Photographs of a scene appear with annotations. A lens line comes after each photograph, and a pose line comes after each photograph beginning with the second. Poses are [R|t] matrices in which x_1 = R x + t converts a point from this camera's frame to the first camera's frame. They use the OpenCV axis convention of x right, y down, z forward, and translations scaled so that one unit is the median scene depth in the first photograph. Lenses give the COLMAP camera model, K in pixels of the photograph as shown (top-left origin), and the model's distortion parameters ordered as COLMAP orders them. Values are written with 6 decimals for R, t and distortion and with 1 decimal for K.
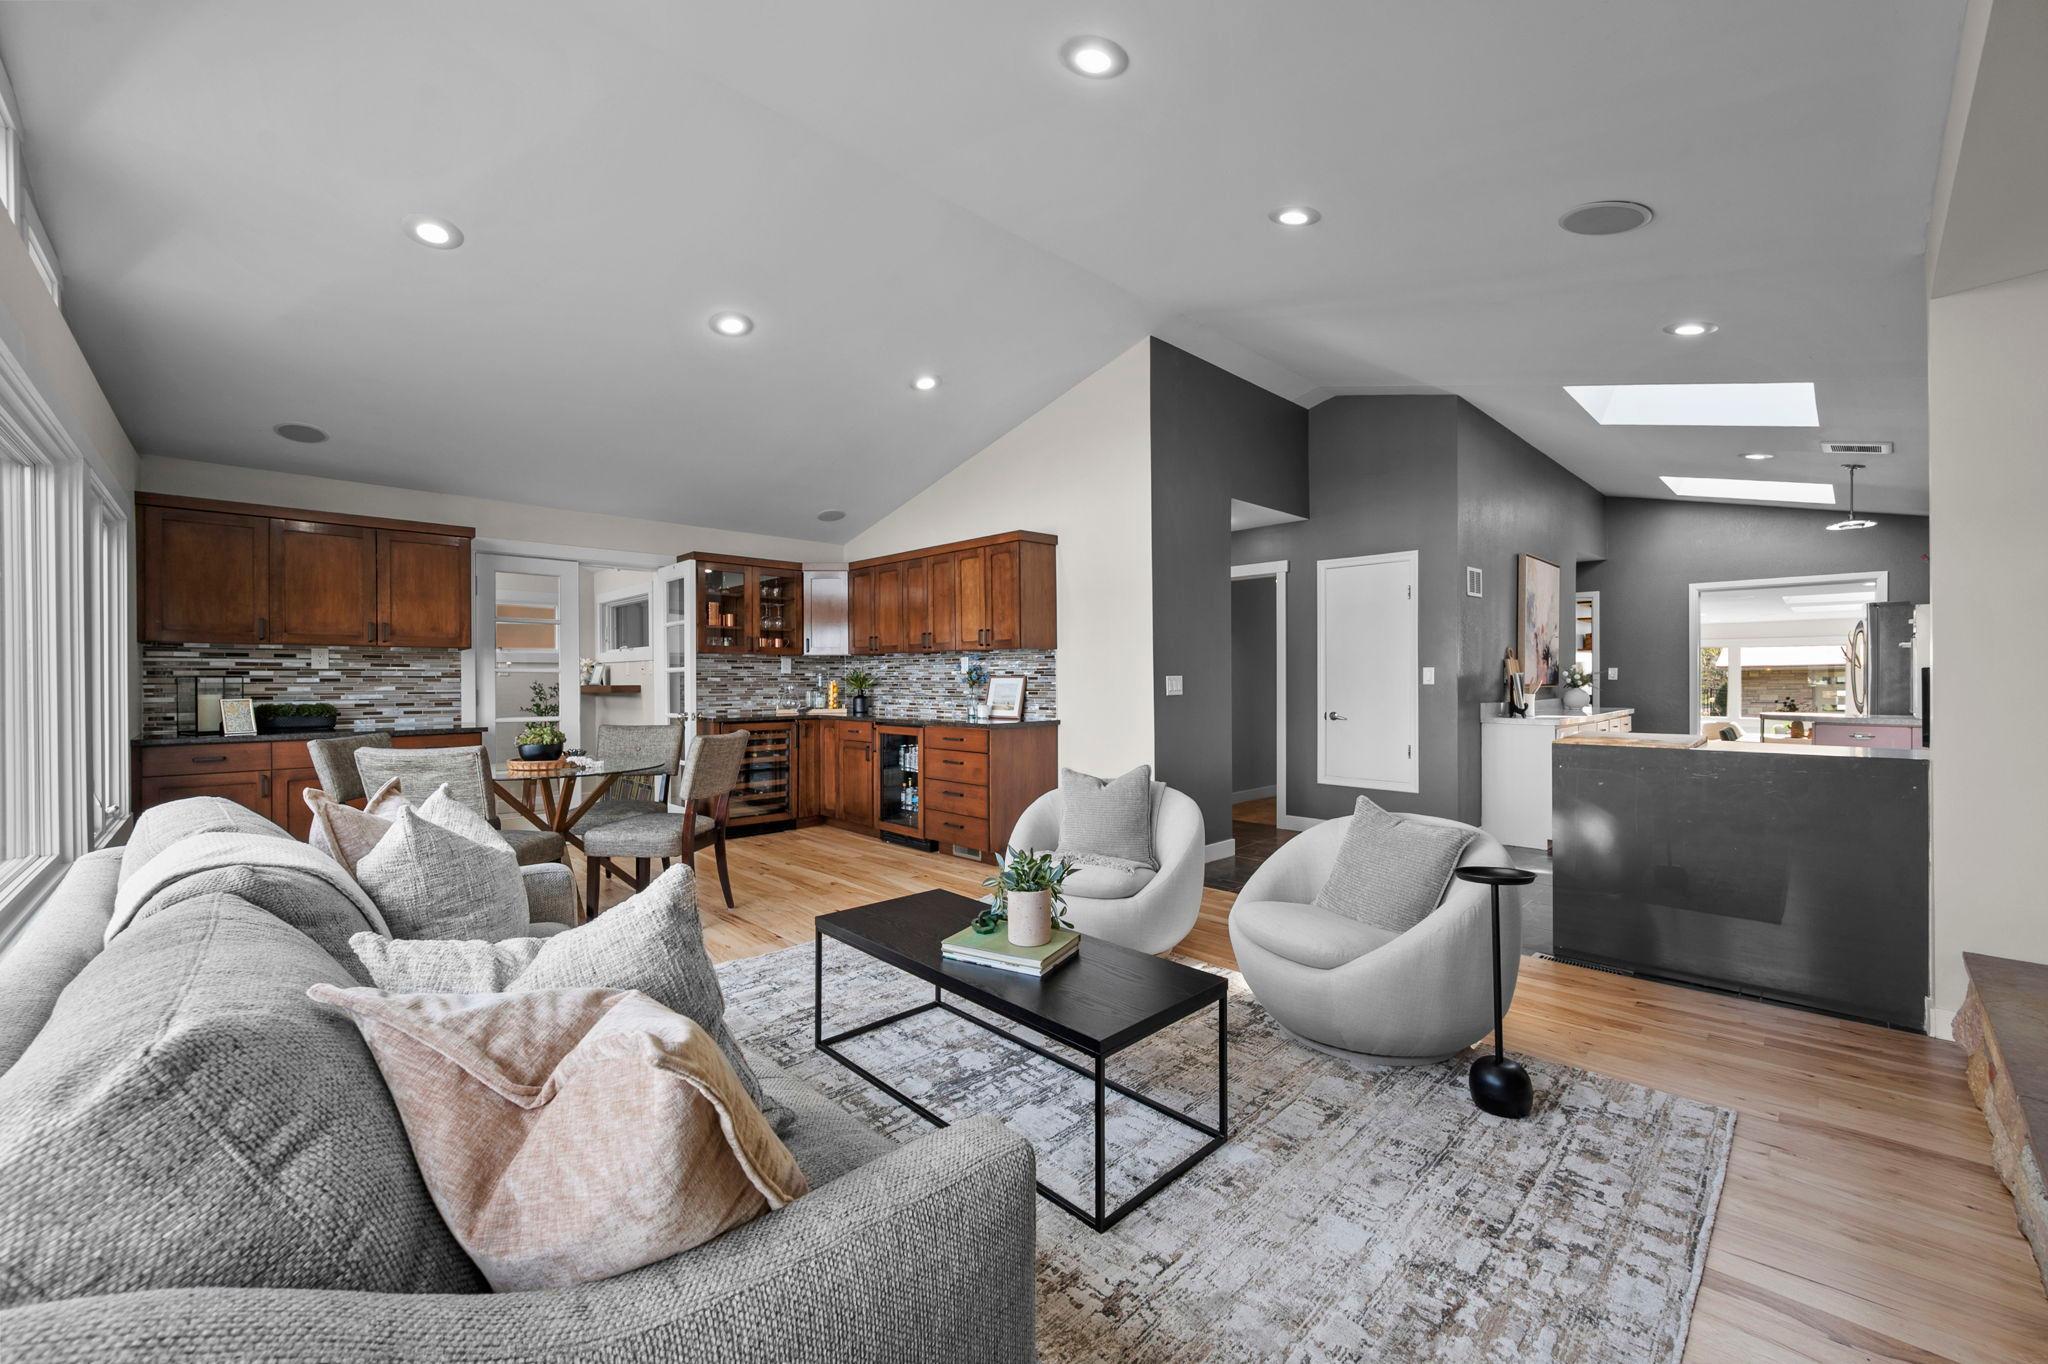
lens RADIAL K [[823.2, 0, 1029.5], [0, 823.2, 681.7], [0, 0, 1]] dist [0.001686, 0.000192]
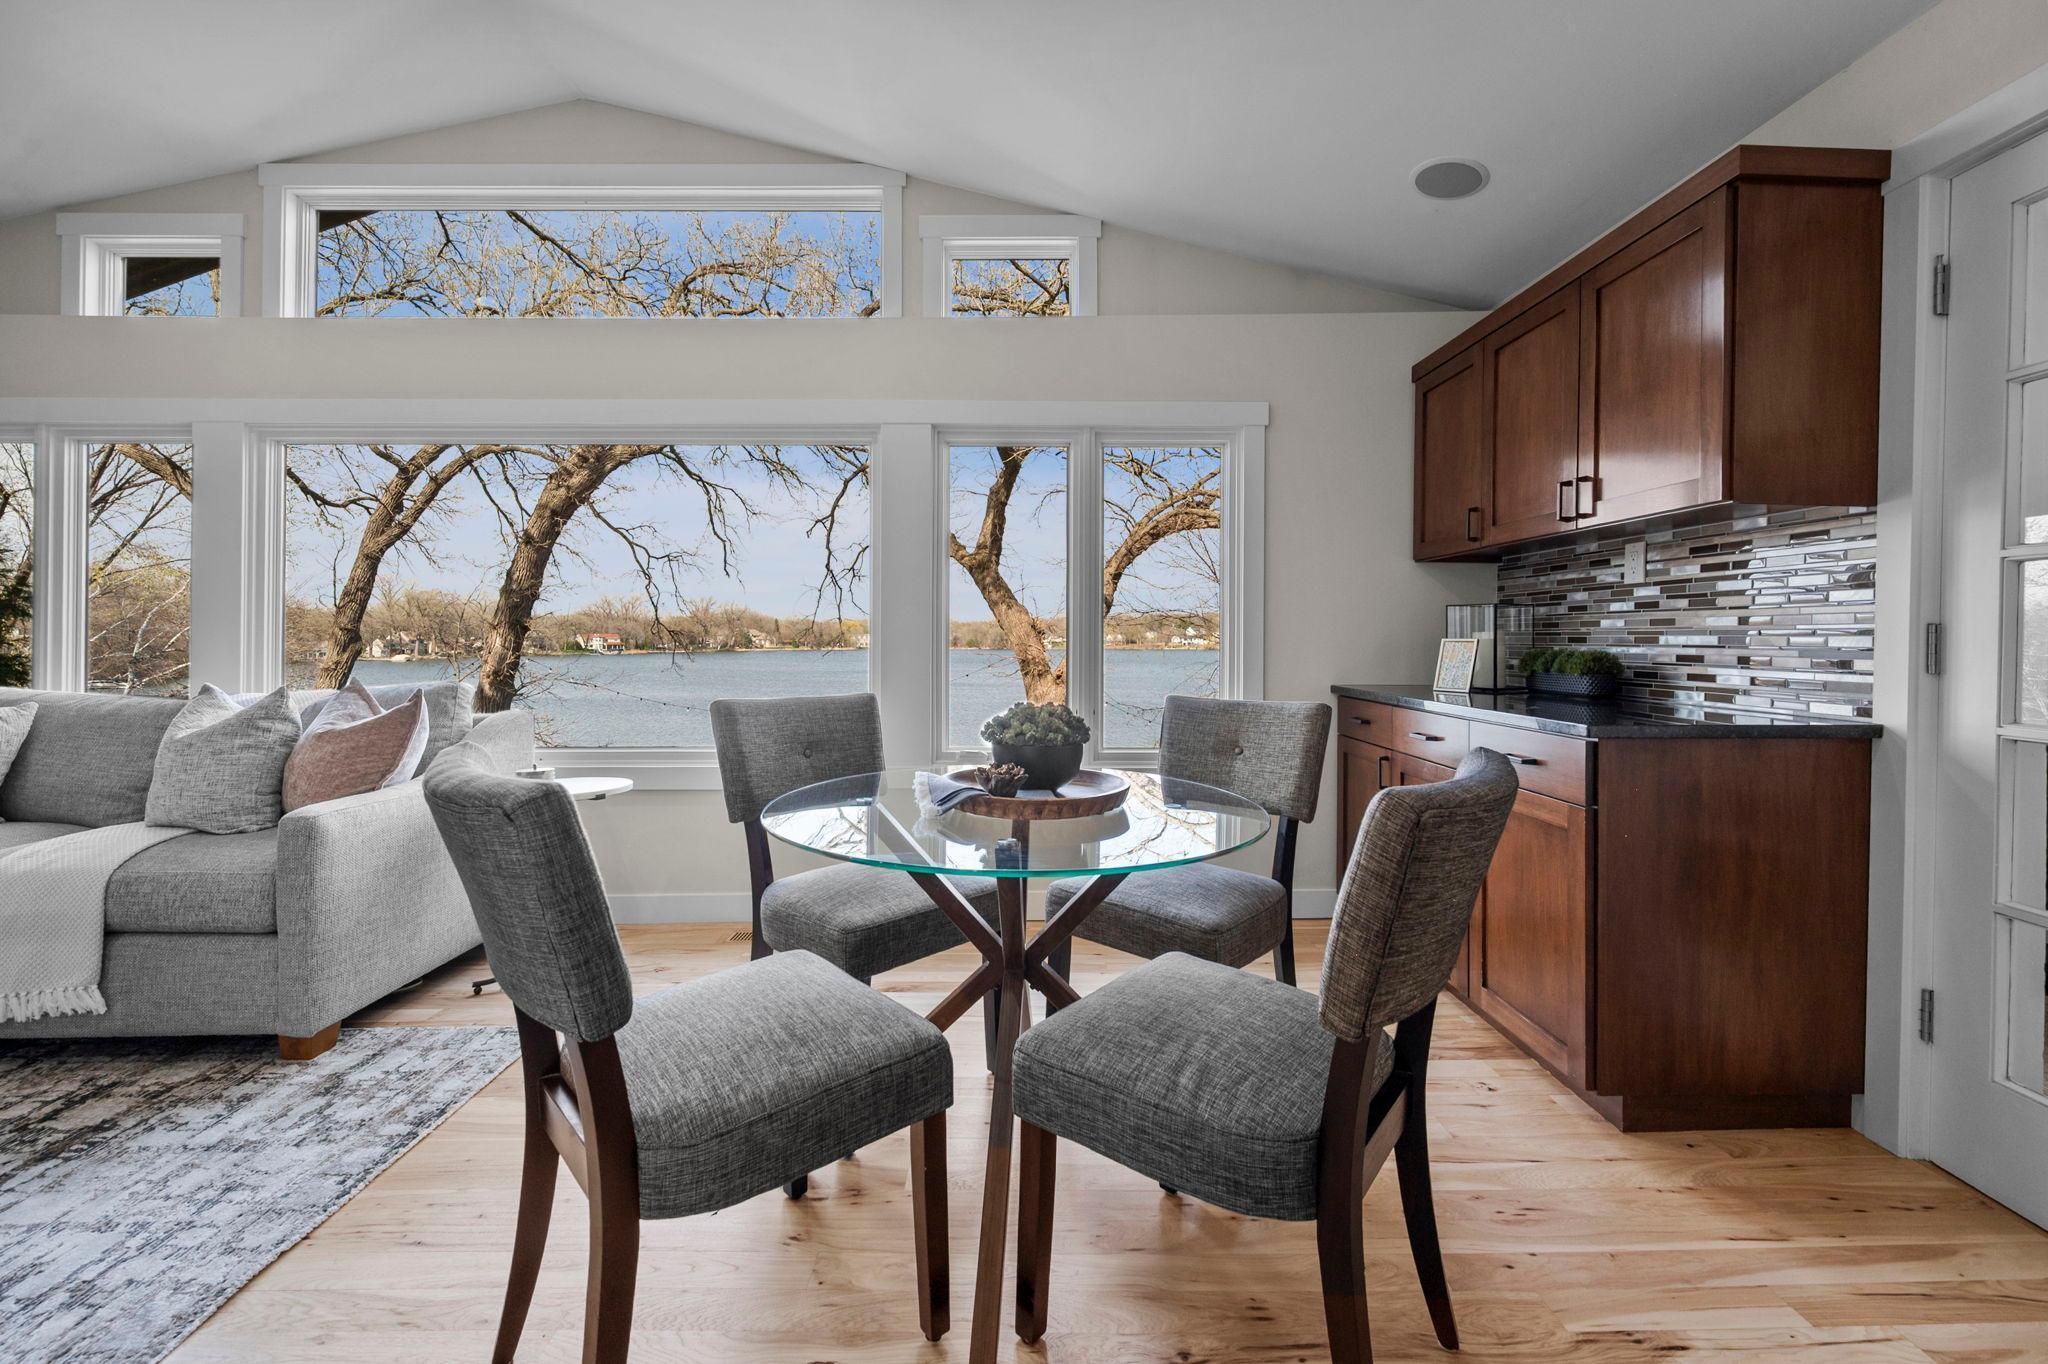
lens RADIAL K [[842.9, 0, 1017.7], [0, 842.9, 640.0], [0, 0, 1]] dist [0.000786, 0.000889]
pose [[-0.697404, 0.003195, -0.716671, -0.172481], [-0.002925, 0.999969, 0.007304, 0.012147], [0.716672, 0.007190, -0.697373, 0.818542]]
